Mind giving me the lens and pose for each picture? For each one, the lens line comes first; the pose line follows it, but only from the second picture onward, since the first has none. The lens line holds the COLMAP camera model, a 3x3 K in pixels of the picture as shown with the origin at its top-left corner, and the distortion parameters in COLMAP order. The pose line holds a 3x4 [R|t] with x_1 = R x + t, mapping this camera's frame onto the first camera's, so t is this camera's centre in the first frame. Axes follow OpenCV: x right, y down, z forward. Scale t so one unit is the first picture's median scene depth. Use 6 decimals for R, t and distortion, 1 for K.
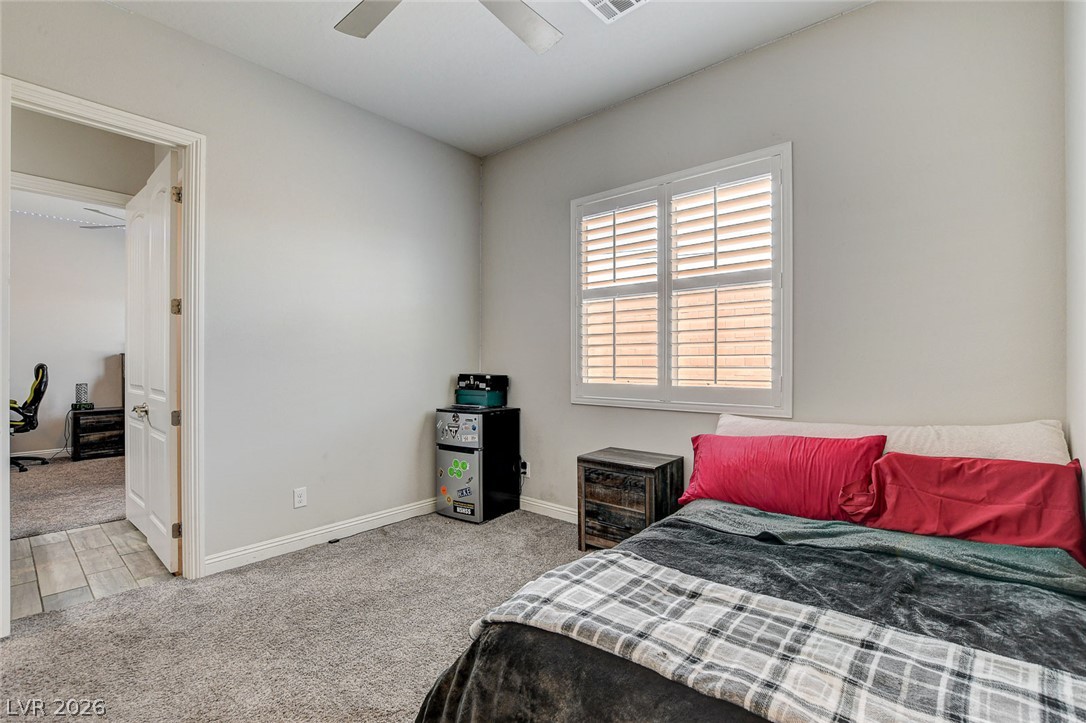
lens RADIAL K [[481.7, 0, 543.0], [0, 481.7, 361.5], [0, 0, 1]] dist [-0.026254, 0.000220]
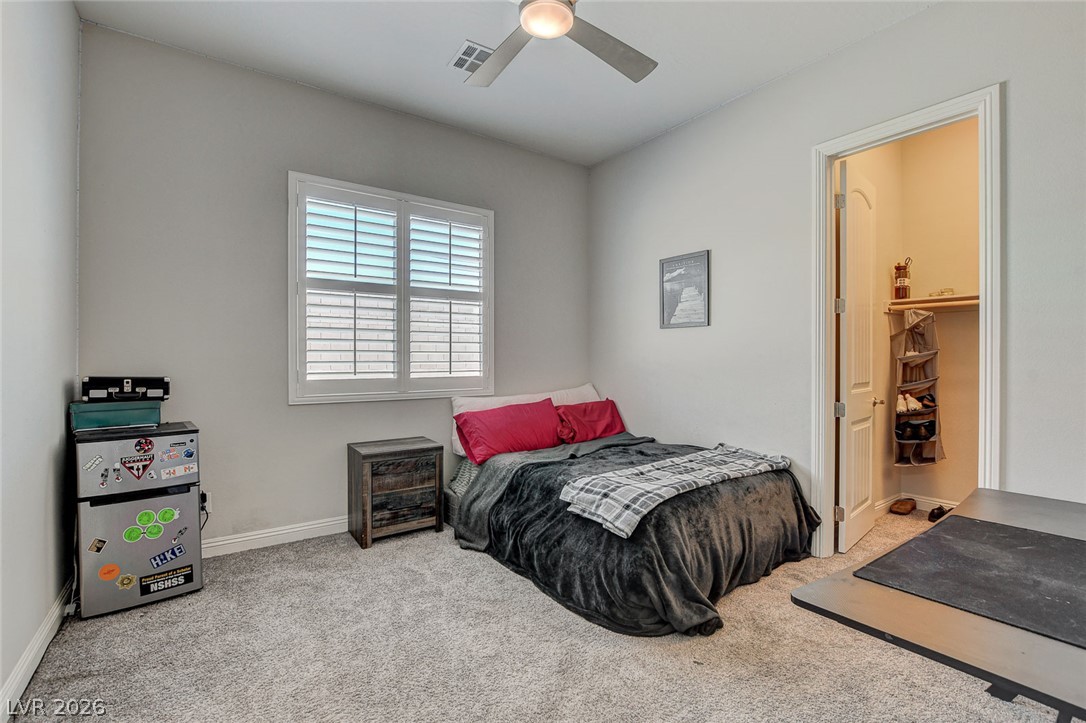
lens RADIAL K [[481.7, 0, 543.0], [0, 481.7, 361.5], [0, 0, 1]] dist [-0.026254, 0.000220]
pose [[0.243864, -0.006960, 0.969784, -0.745850], [-0.001366, 0.999971, 0.007520, 0.001715], [-0.969809, -0.003158, 0.243847, 0.390335]]
